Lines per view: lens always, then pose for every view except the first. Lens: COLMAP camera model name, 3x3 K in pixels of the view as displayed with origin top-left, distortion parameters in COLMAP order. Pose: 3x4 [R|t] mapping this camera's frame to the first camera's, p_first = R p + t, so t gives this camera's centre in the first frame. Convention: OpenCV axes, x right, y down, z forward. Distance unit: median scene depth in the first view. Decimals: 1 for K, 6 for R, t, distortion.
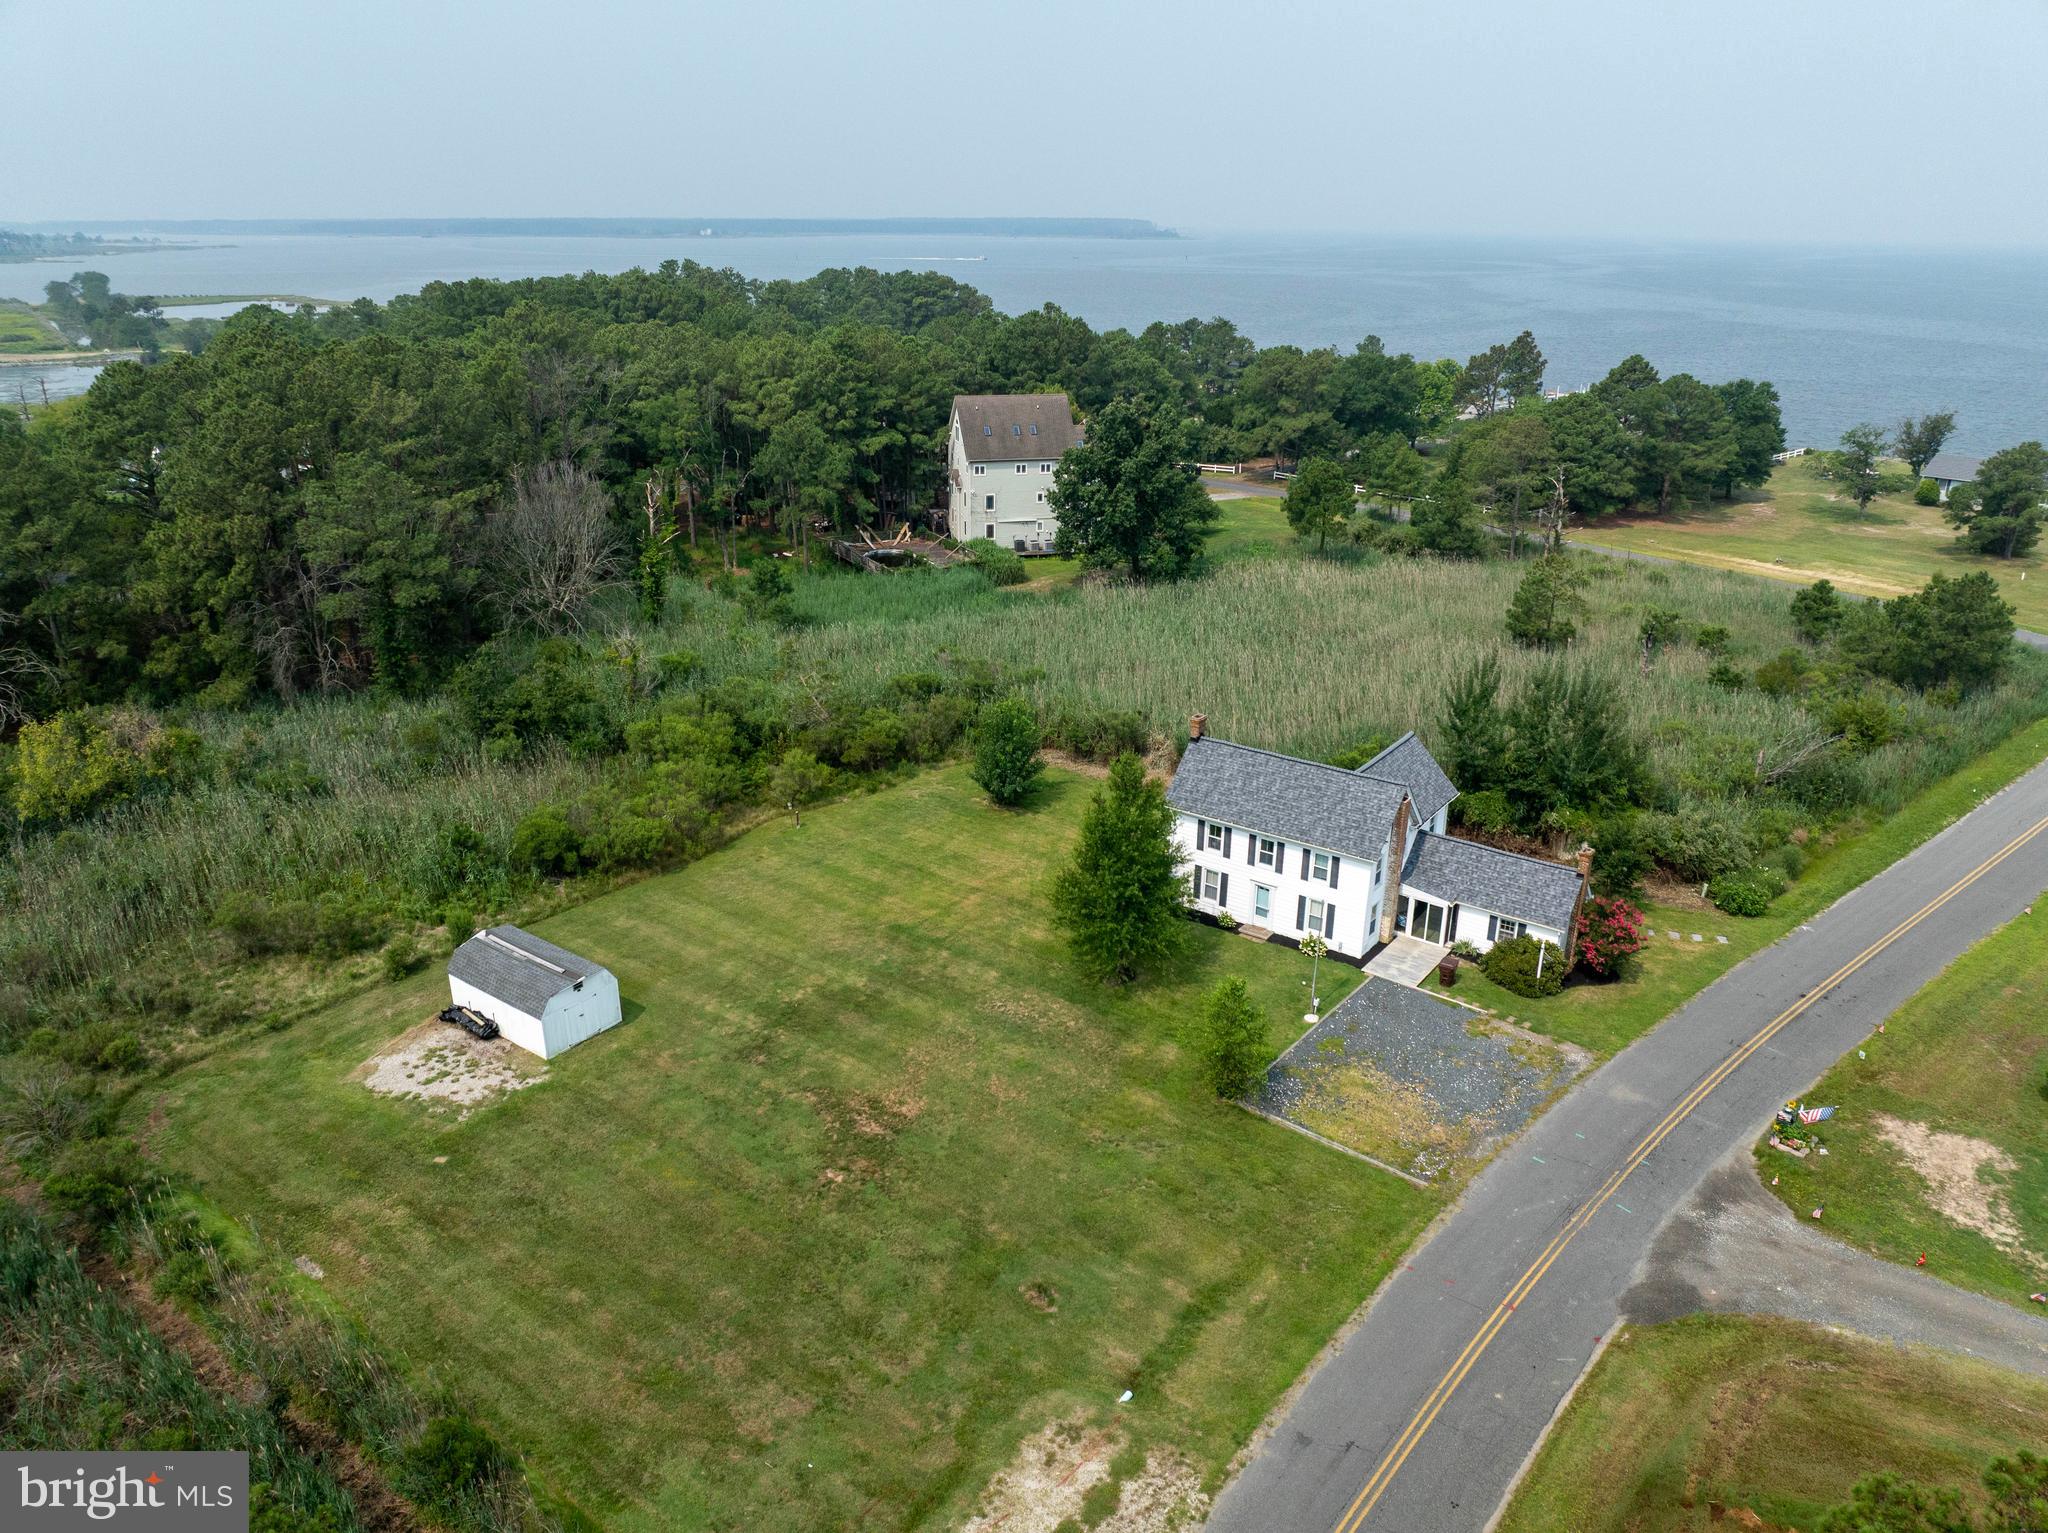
lens RADIAL K [[1437.6, 0, 1025.7], [0, 1437.6, 767.4], [0, 0, 1]] dist [-0.038182, -0.002377]
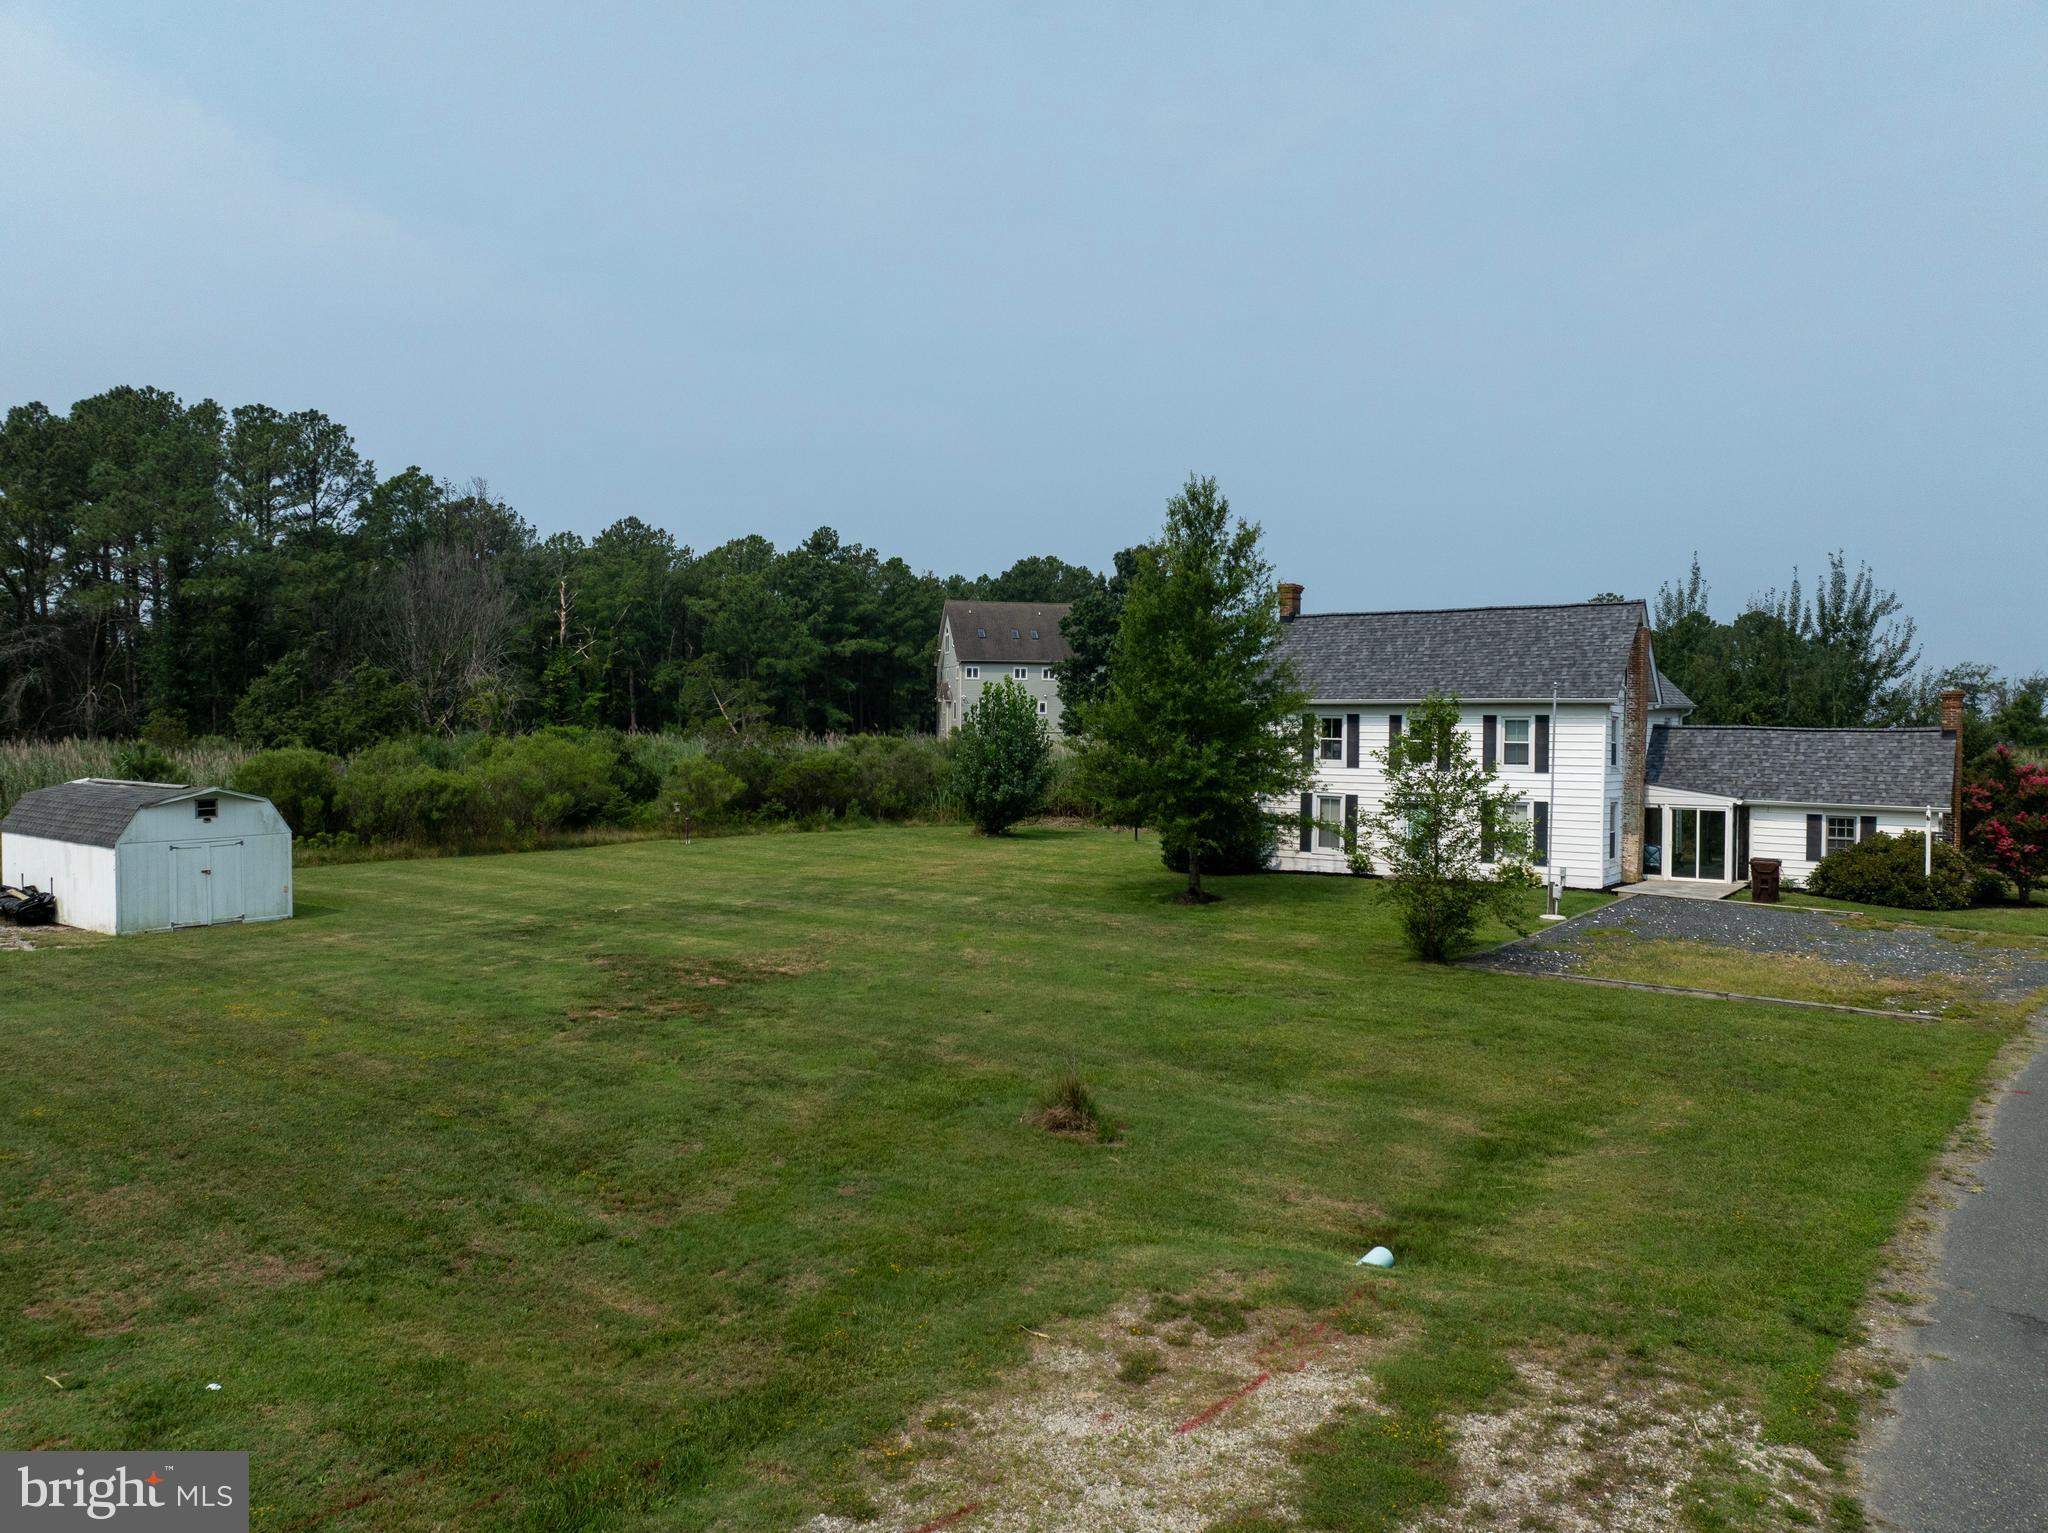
lens RADIAL K [[1452.3, 0, 1027.3], [0, 1452.3, 734.6], [0, 0, 1]] dist [-0.045141, 0.007045]
pose [[0.999996, 0.001607, 0.002437, -0.002538], [-0.000653, 0.936785, -0.349905, 0.281439], [-0.002845, 0.349902, 0.936782, 0.428765]]
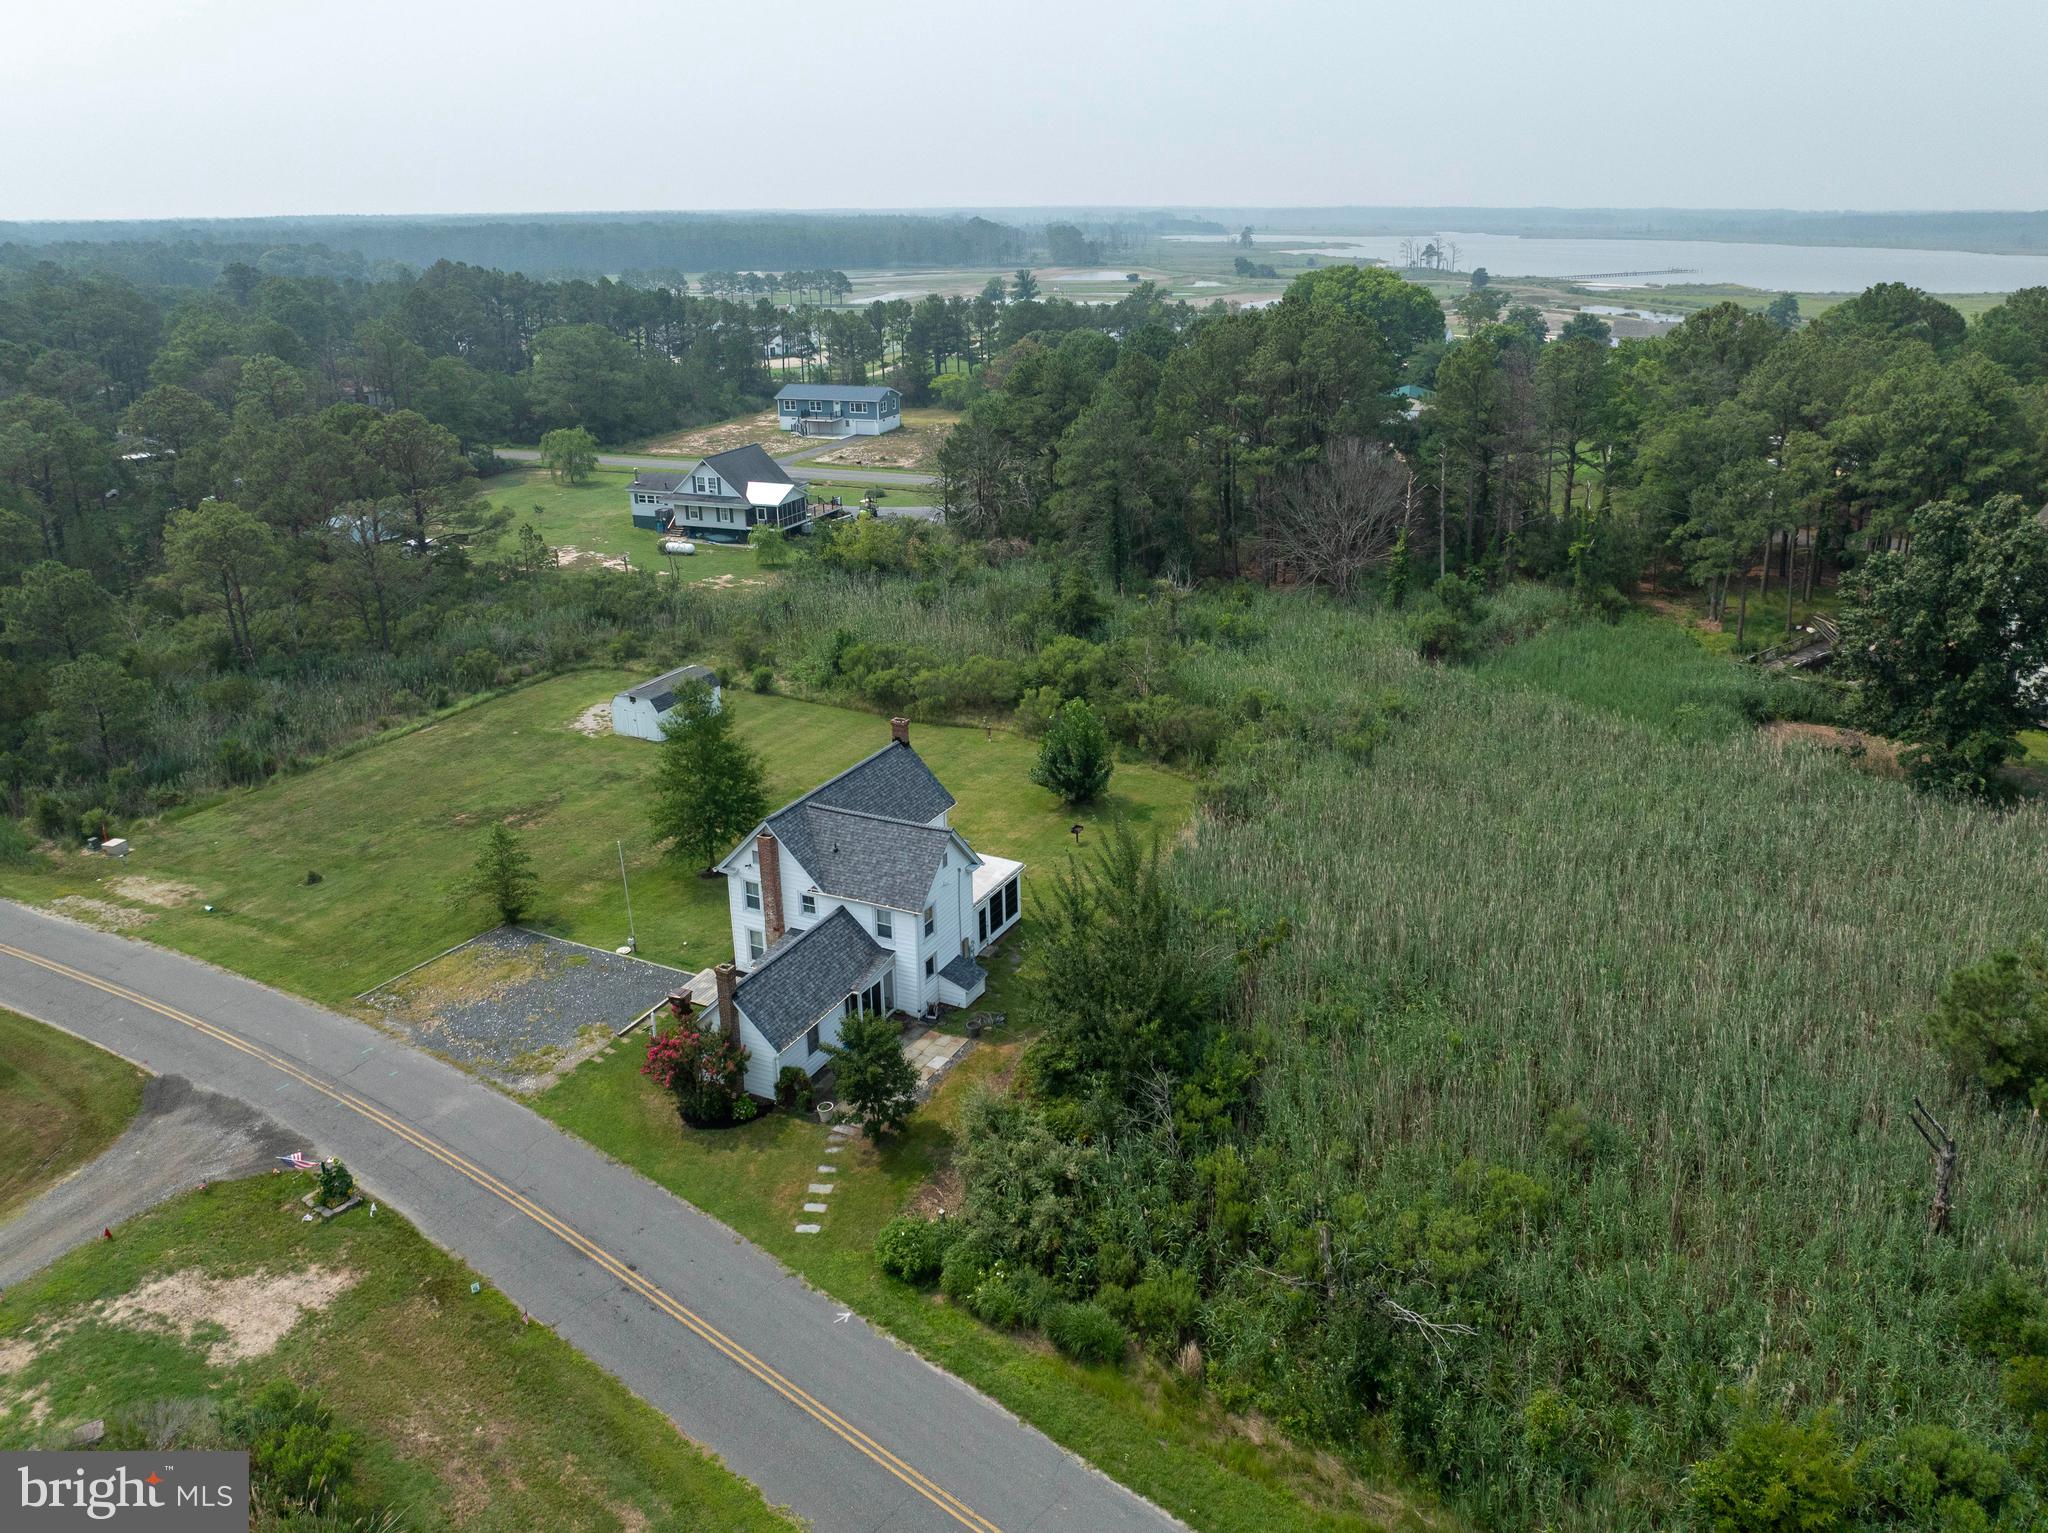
lens RADIAL K [[1492.4, 0, 1084.6], [0, 1492.4, 710.6], [0, 0, 1]] dist [-0.037447, -0.000911]
pose [[0.199745, 0.309509, -0.929681, 1.166904], [-0.345065, 0.910239, 0.228898, -0.340499], [0.917078, 0.275079, 0.288617, 0.880191]]
